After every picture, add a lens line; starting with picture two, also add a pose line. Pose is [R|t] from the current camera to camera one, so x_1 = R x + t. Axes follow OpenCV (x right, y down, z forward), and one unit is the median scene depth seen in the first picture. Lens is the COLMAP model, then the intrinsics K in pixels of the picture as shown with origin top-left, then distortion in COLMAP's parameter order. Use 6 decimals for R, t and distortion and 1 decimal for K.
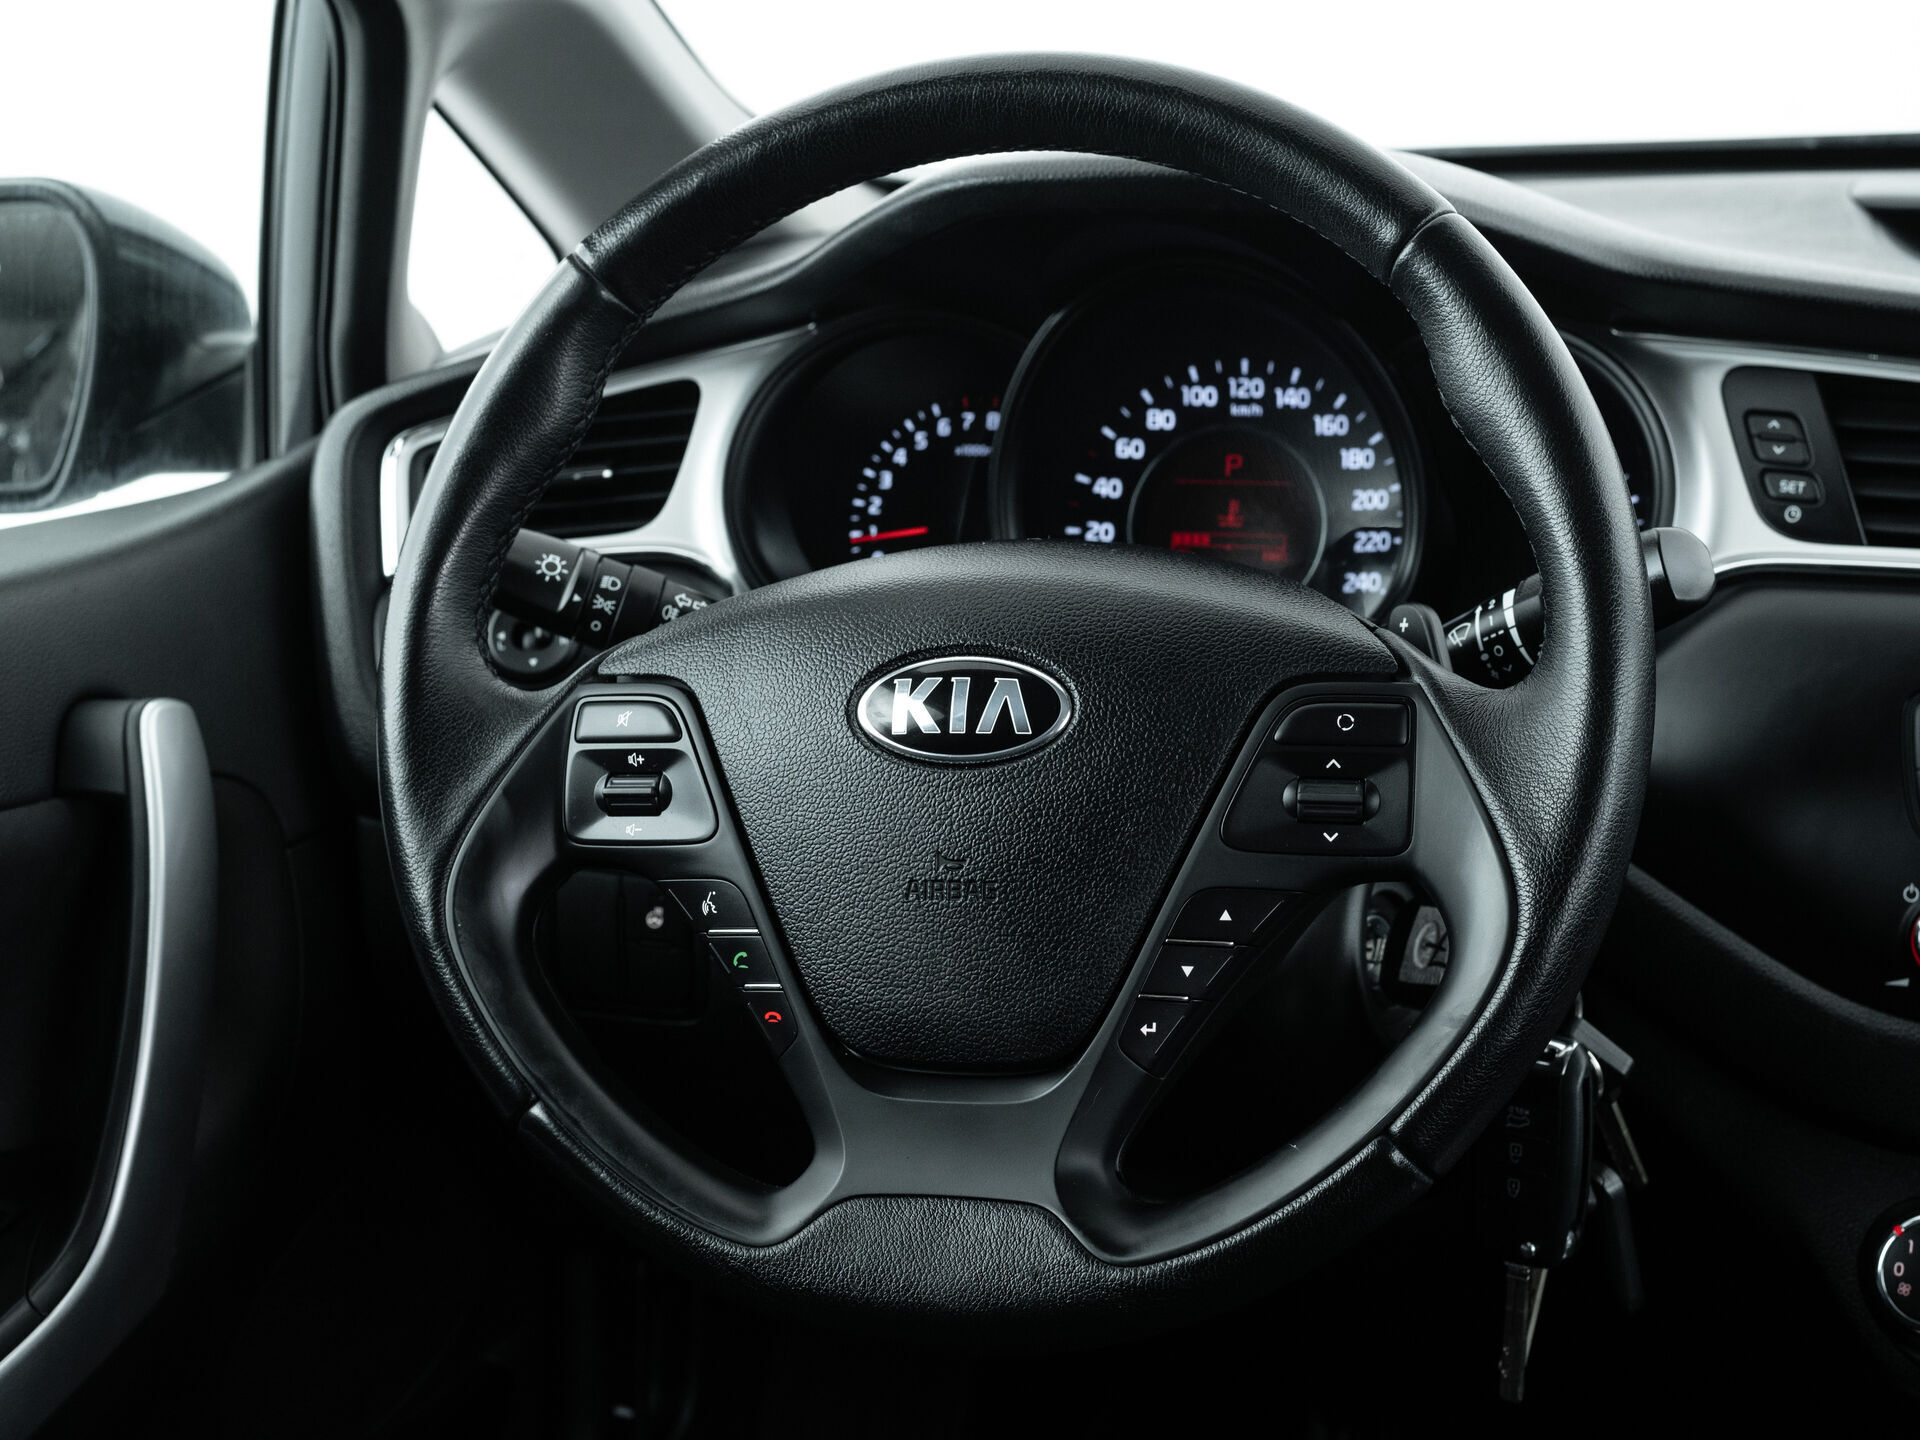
lens RADIAL K [[3231.9, 0, 960.0], [0, 3231.9, 720.0], [0, 0, 1]] dist [-0.110909, -0.080265]
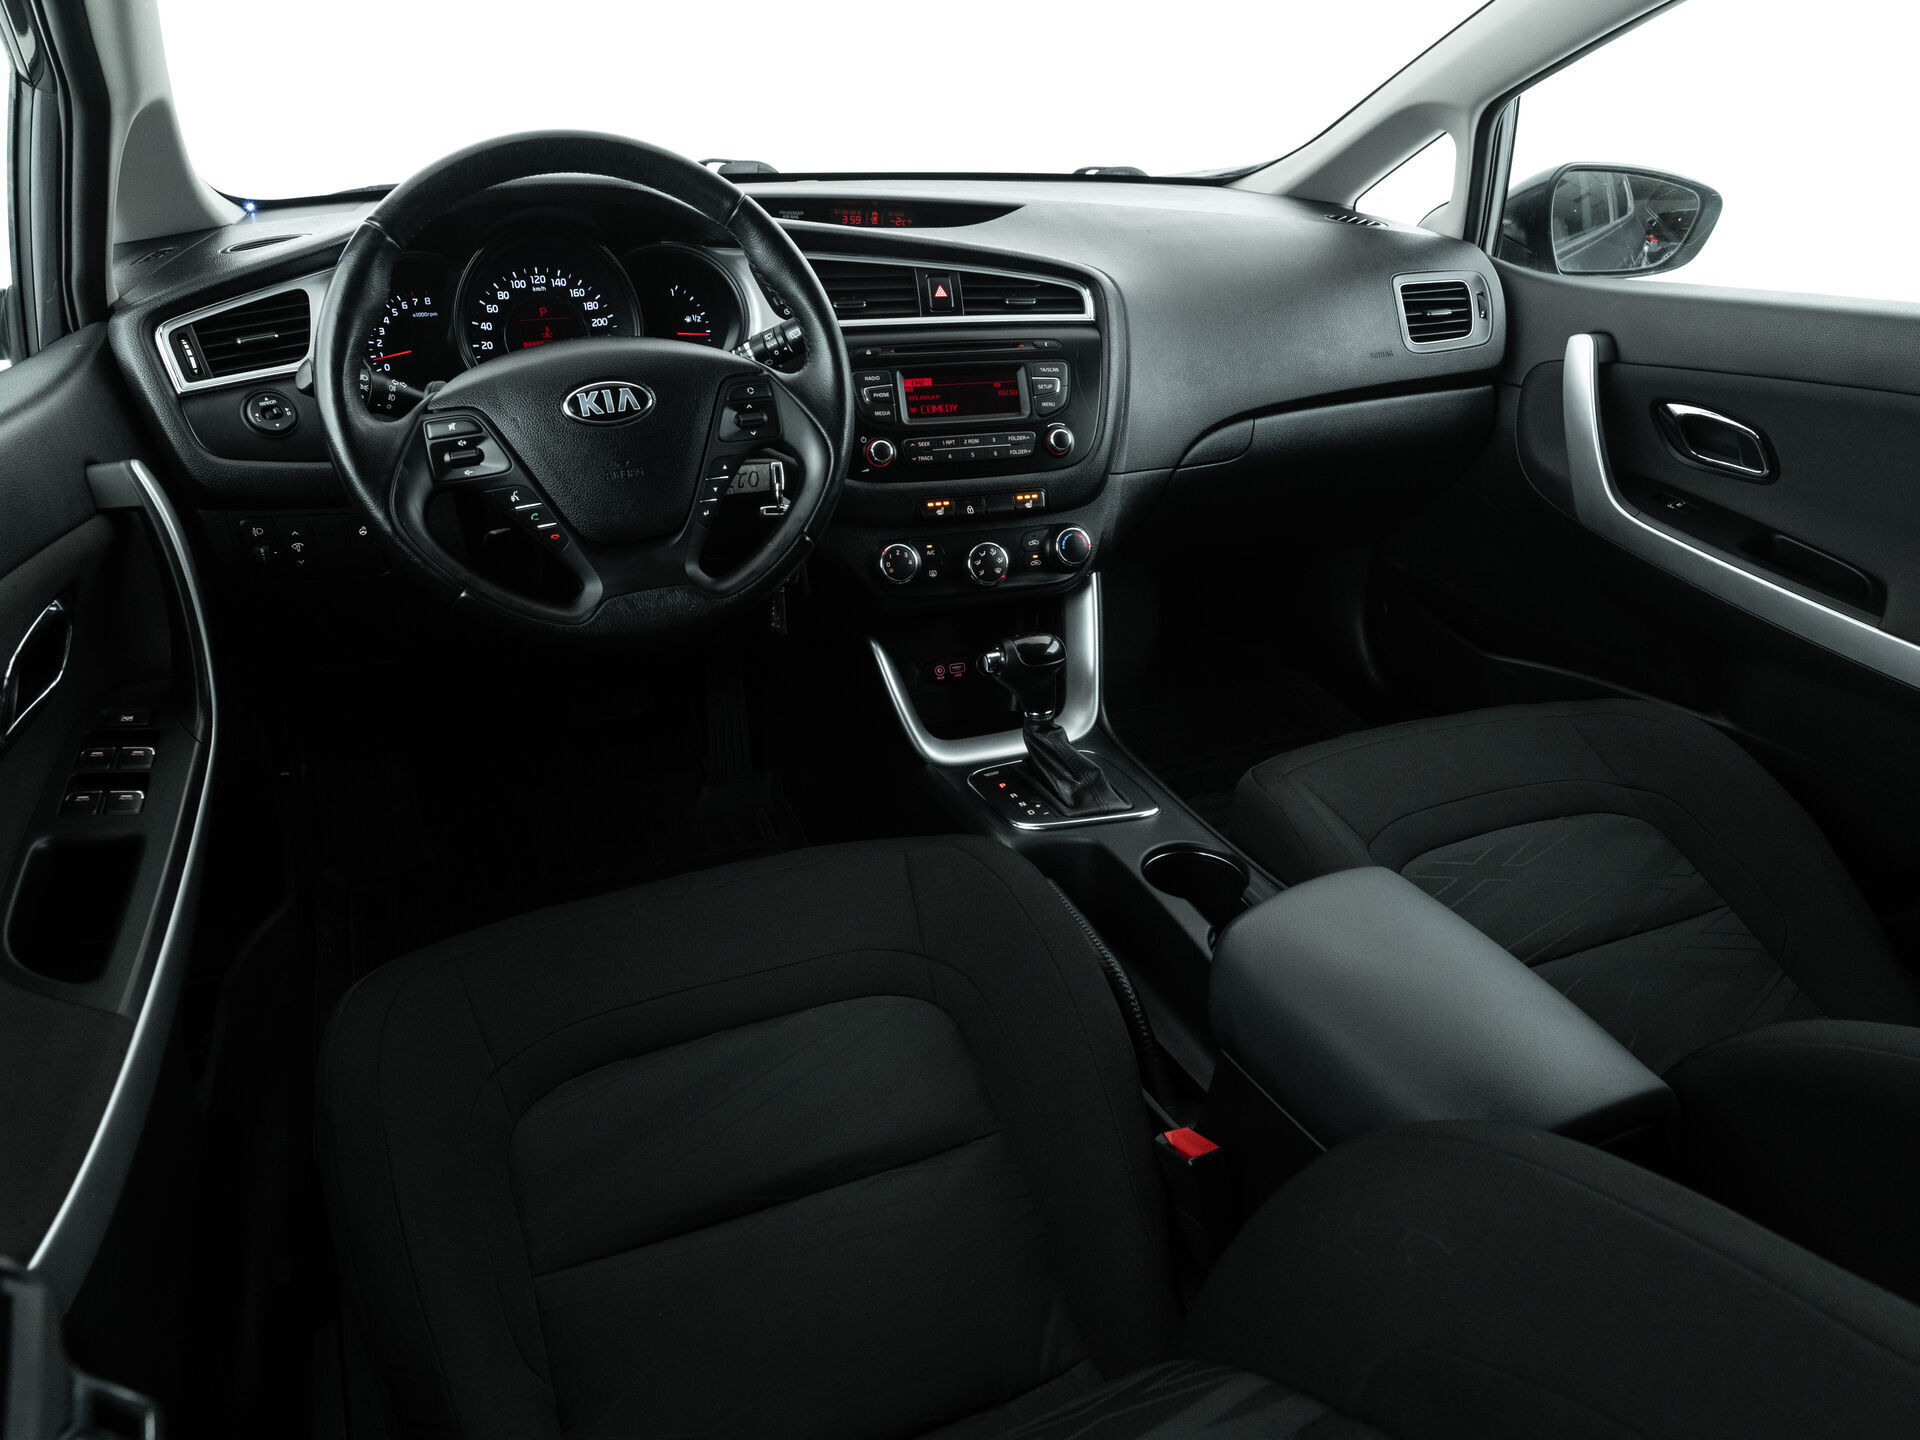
lens RADIAL K [[1297.2, 0, 1008.4], [0, 1297.2, 716.2], [0, 0, 1]] dist [-0.028764, -0.000717]
pose [[0.735944, -0.258388, 0.625796, -0.430759], [0.120159, 0.959484, 0.254857, 0.011171], [-0.666294, -0.112366, 0.737175, 0.004011]]
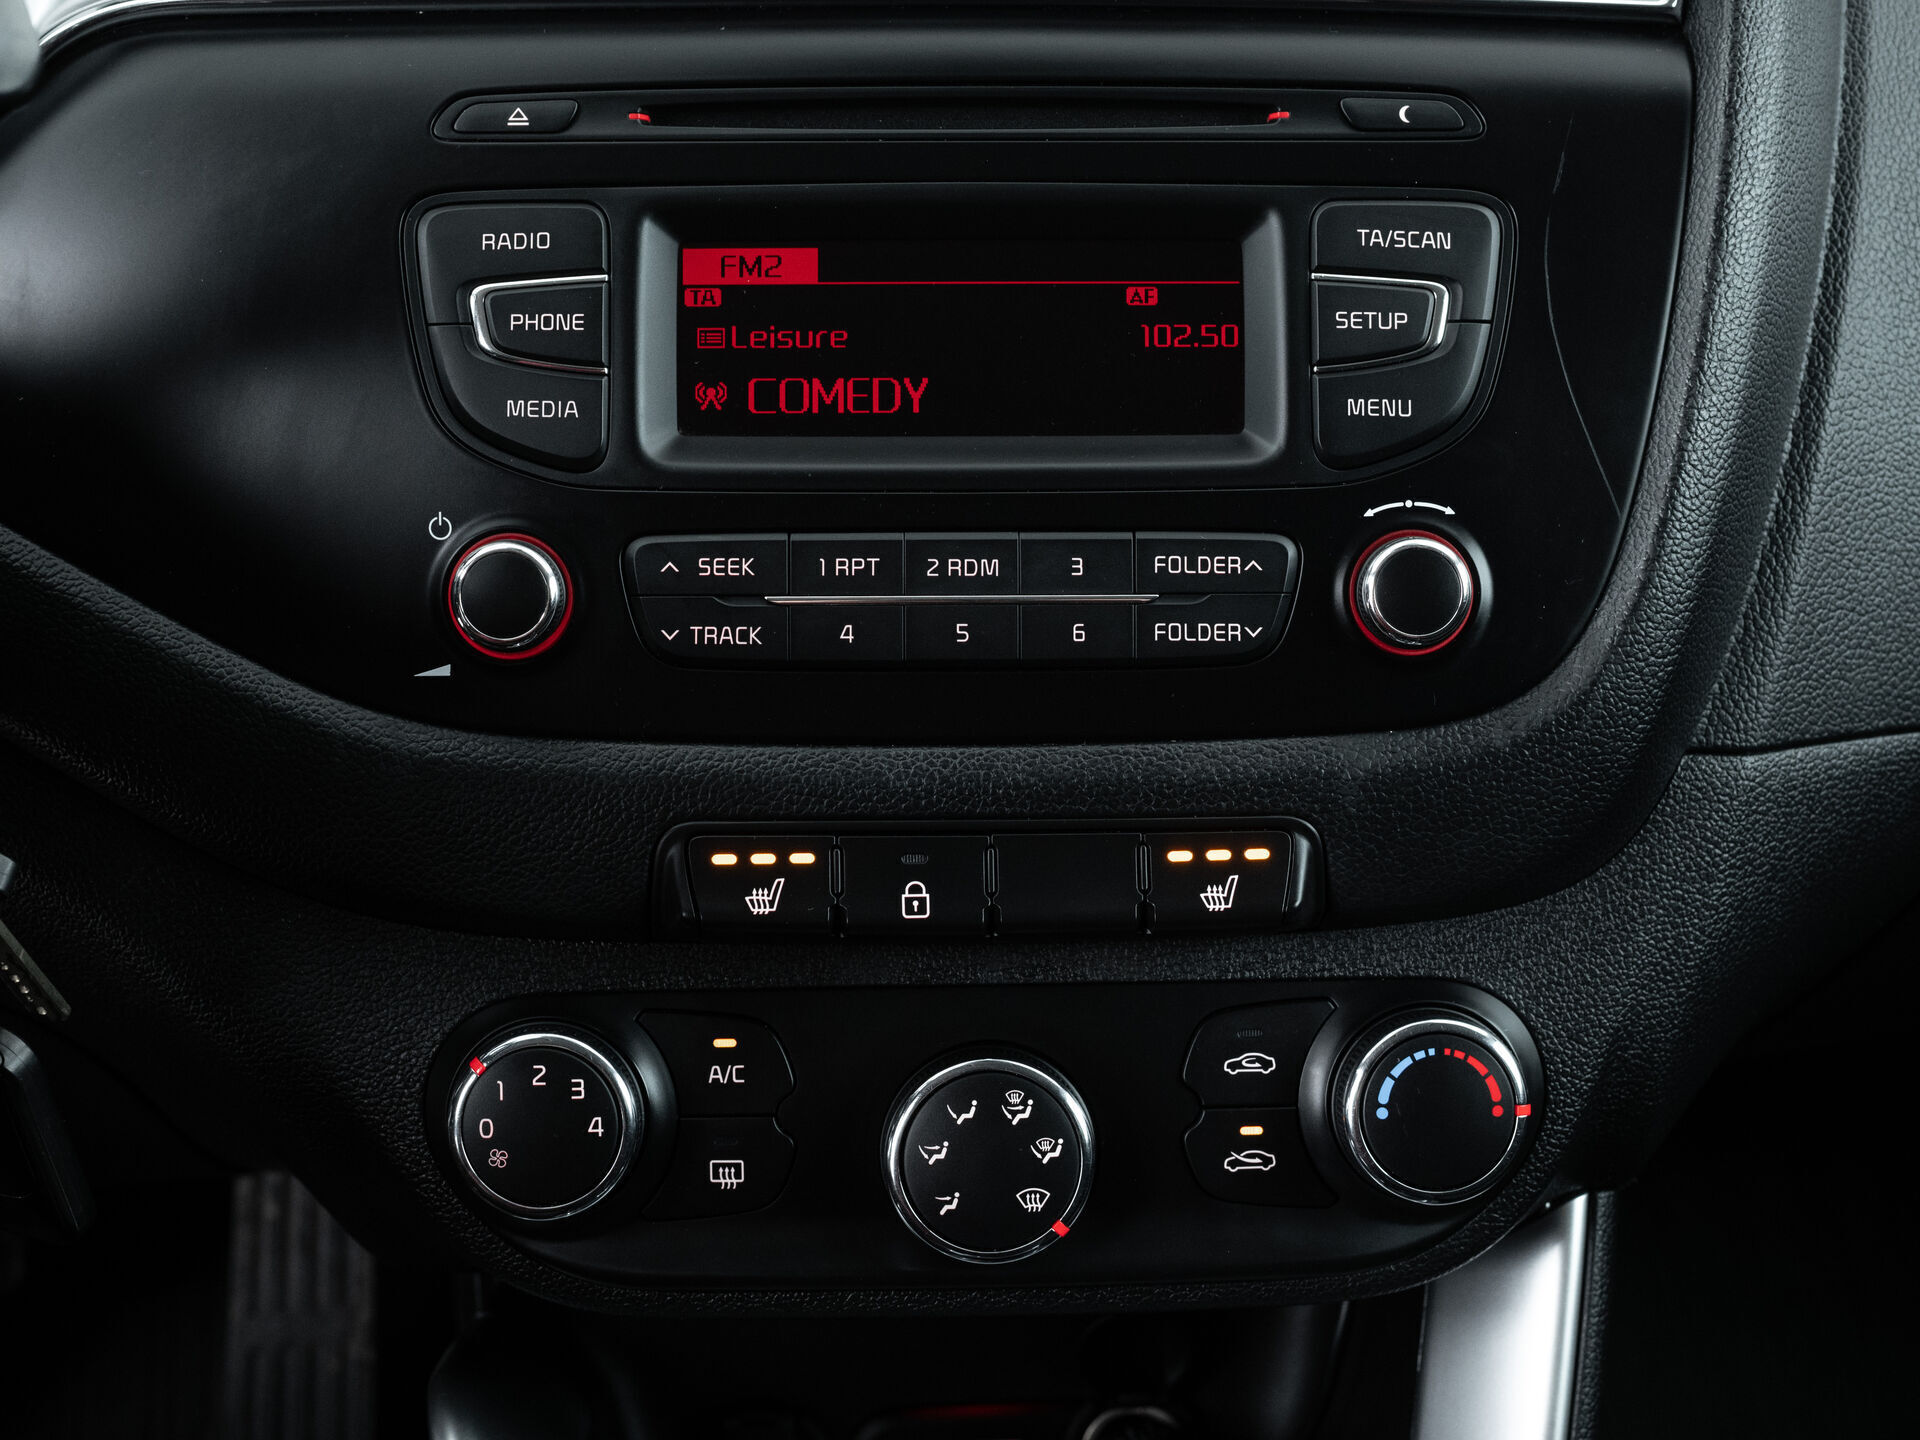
lens RADIAL K [[3408.9, 0, 960.0], [0, 3408.9, 720.0], [0, 0, 1]] dist [-0.135760, 0.101441]
pose [[0.904117, -0.144810, 0.401999, 0.122299], [0.073175, 0.979395, 0.188230, -0.026799], [-0.420974, -0.140766, 0.896084, 0.373536]]
